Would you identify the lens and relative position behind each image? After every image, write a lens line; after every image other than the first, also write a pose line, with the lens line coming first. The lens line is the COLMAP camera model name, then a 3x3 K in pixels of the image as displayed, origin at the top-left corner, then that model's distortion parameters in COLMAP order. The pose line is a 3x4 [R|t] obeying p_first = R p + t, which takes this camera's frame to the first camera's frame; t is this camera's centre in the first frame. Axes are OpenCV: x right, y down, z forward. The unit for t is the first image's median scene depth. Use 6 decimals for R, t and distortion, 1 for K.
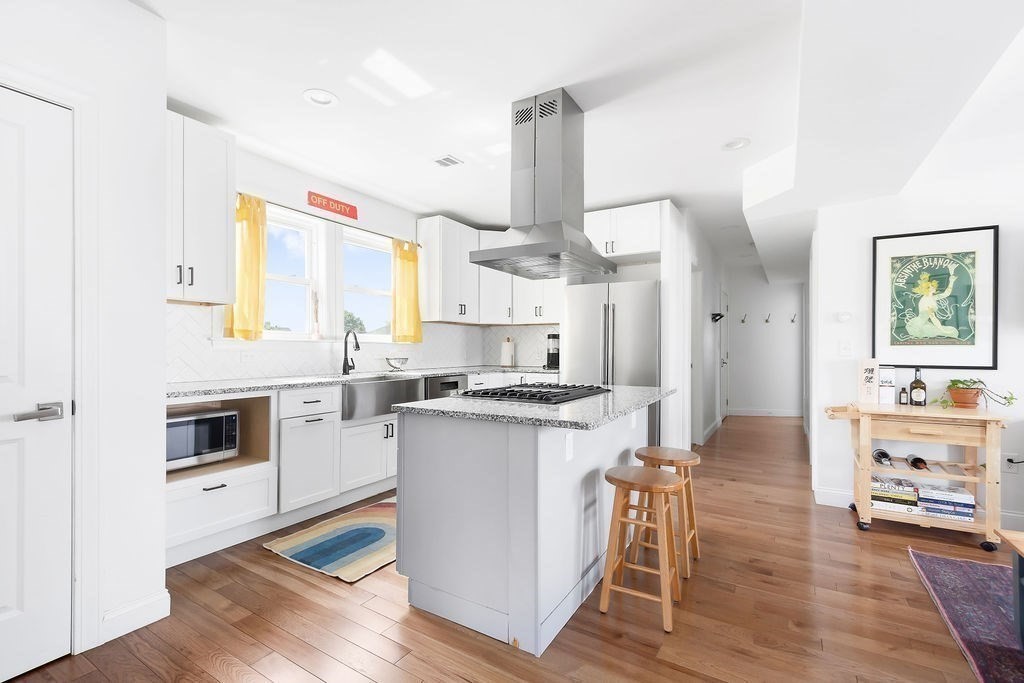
lens RADIAL K [[467.9, 0, 500.4], [0, 467.9, 347.4], [0, 0, 1]] dist [0.001384, -0.000111]
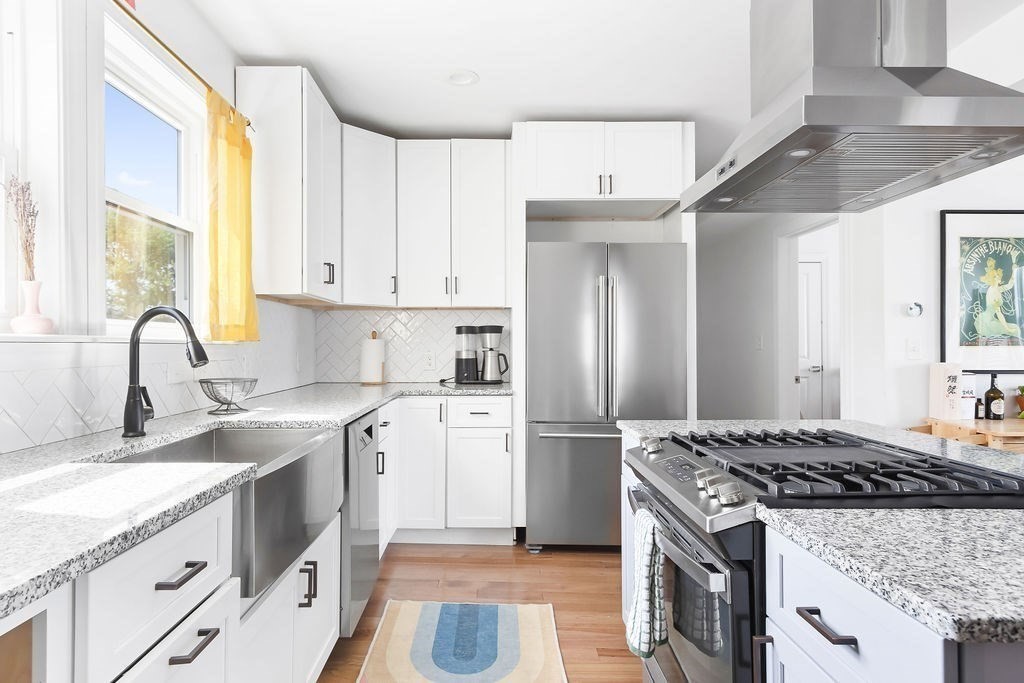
lens RADIAL K [[597.7, 0, 512.0], [0, 597.7, 341.5], [0, 0, 1]] dist [0.000809, 0.000708]
pose [[0.845954, -0.000977, 0.533254, -0.387997], [0.002409, 0.999995, -0.001991, -0.012691], [-0.533250, 0.002969, 0.845953, 0.565629]]
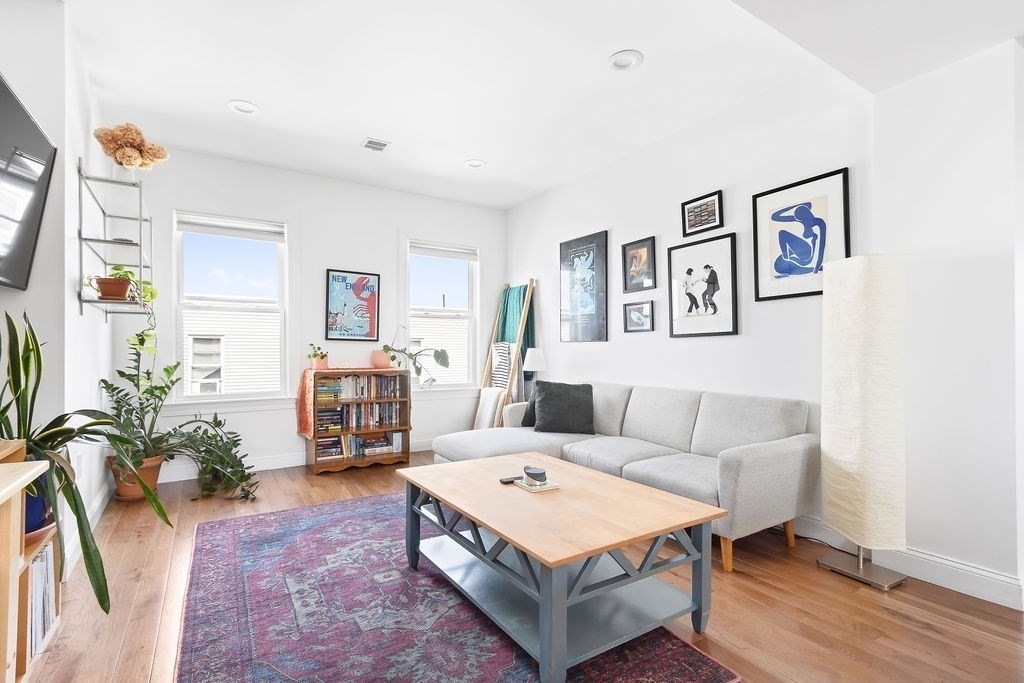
lens RADIAL K [[467.9, 0, 500.4], [0, 467.9, 347.4], [0, 0, 1]] dist [0.001384, -0.000111]
pose [[-0.898545, 0.007108, 0.438823, 1.025695], [0.001951, 0.999924, -0.012203, 0.084388], [-0.438876, -0.010109, -0.898491, 2.081027]]
